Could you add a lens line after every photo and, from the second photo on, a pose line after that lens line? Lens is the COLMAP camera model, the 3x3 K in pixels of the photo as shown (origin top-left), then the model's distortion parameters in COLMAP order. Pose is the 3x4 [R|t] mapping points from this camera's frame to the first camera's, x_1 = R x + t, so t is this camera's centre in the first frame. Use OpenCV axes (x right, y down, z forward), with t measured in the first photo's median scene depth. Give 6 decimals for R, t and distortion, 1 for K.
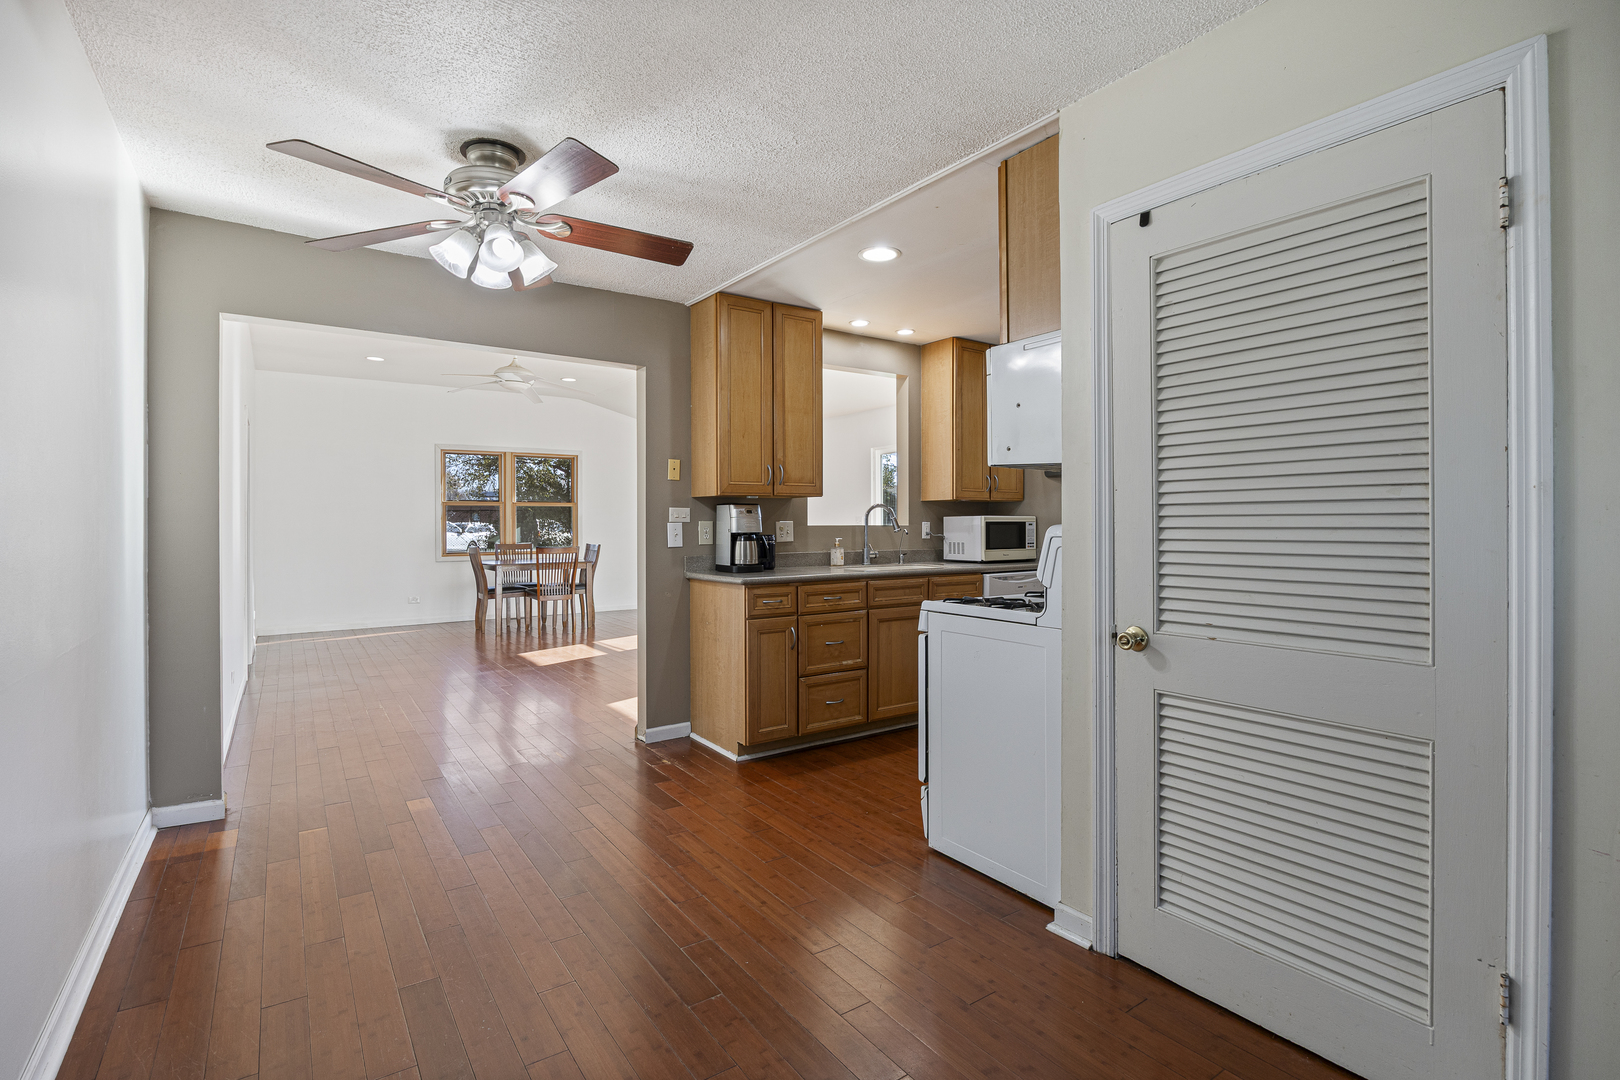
lens RADIAL K [[766.6, 0, 815.4], [0, 766.6, 528.6], [0, 0, 1]] dist [-0.004476, -0.000337]
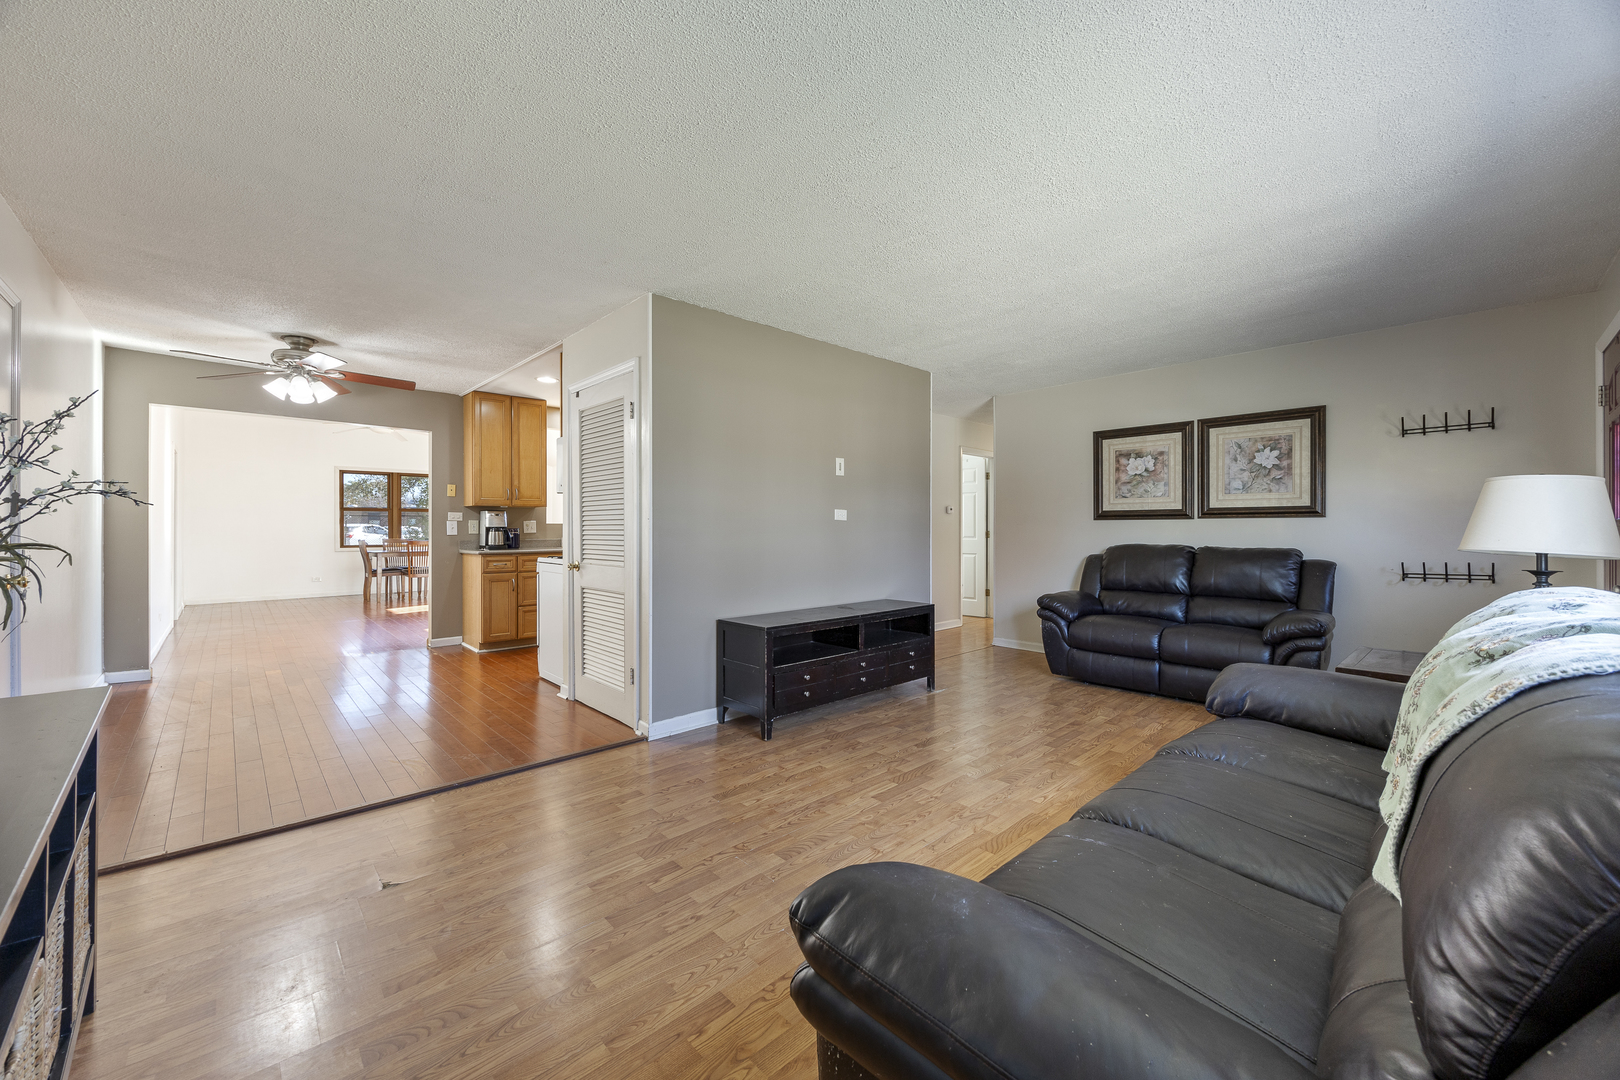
lens RADIAL K [[634.5, 0, 818.8], [0, 634.5, 529.2], [0, 0, 1]] dist [0.002002, 0.000368]
pose [[0.990044, 0.000002, 0.140759, 0.436900], [0.000626, 0.999990, -0.004417, 0.017438], [-0.140758, 0.004461, 0.990034, -0.539473]]
